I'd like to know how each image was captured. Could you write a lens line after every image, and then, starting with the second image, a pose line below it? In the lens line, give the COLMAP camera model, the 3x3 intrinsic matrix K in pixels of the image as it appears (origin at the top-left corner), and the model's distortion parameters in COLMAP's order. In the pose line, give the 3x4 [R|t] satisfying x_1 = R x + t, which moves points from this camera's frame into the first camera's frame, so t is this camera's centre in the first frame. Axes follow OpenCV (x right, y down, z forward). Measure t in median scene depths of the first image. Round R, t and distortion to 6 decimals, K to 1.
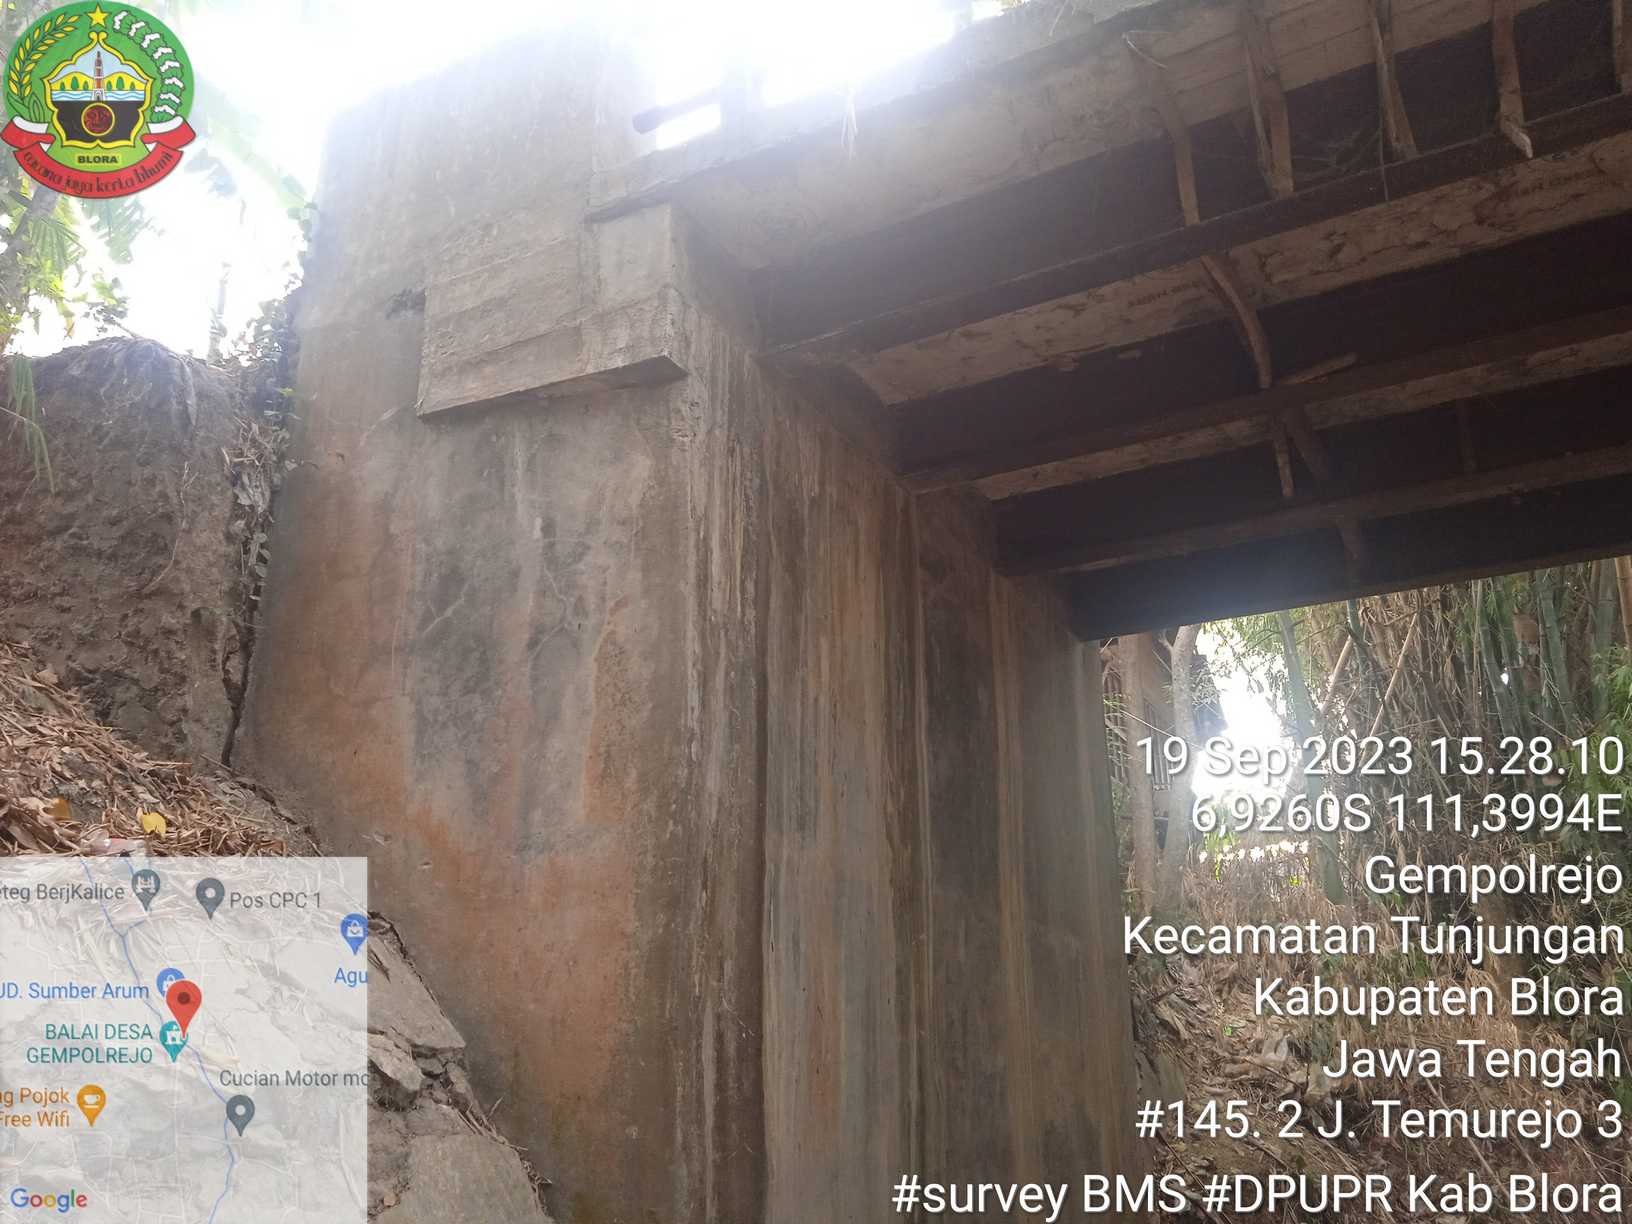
lens RADIAL K [[1349.8, 0, 815.4], [0, 1349.8, 620.9], [0, 0, 1]] dist [0.086178, -0.153982]
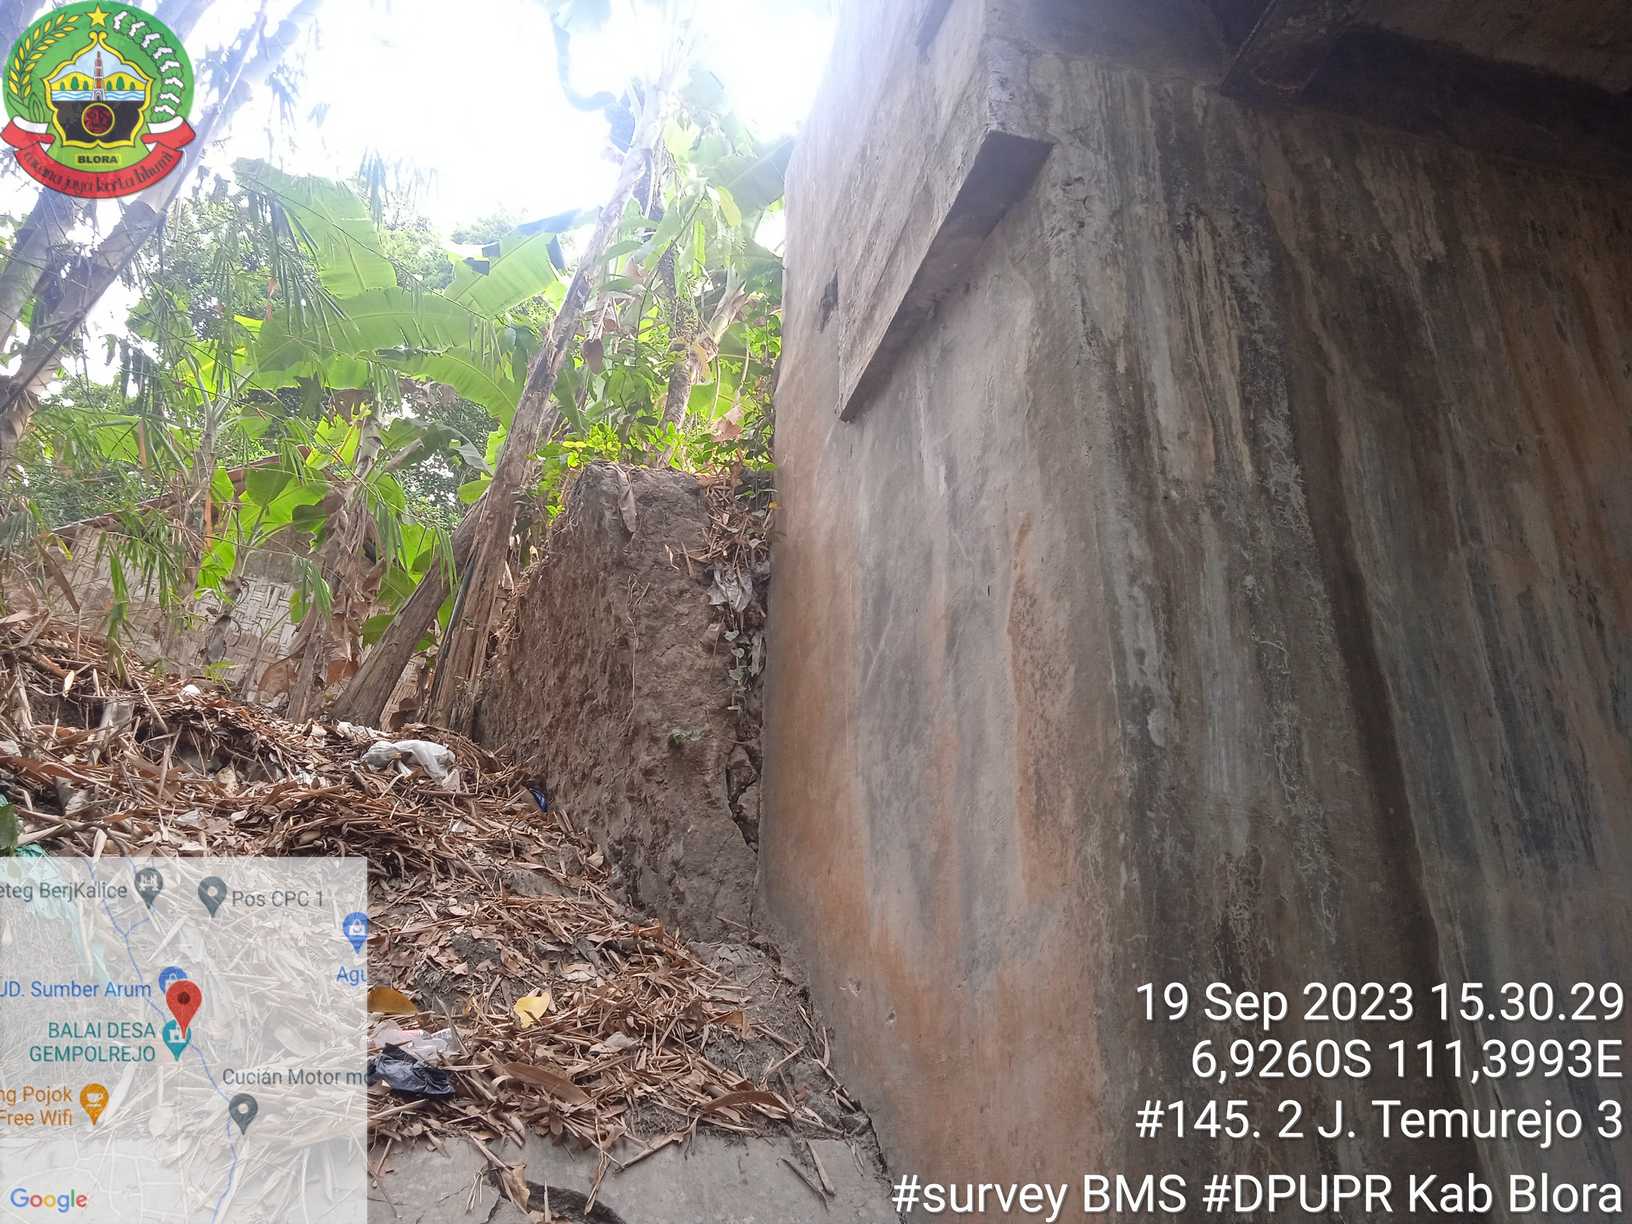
lens RADIAL K [[1349.8, 0, 815.4], [0, 1349.8, 620.9], [0, 0, 1]] dist [0.086178, -0.153982]
pose [[0.689477, -0.324343, -0.647628, 0.157237], [0.225461, 0.945819, -0.233653, 0.136935], [0.688323, 0.015084, 0.725247, 0.483064]]
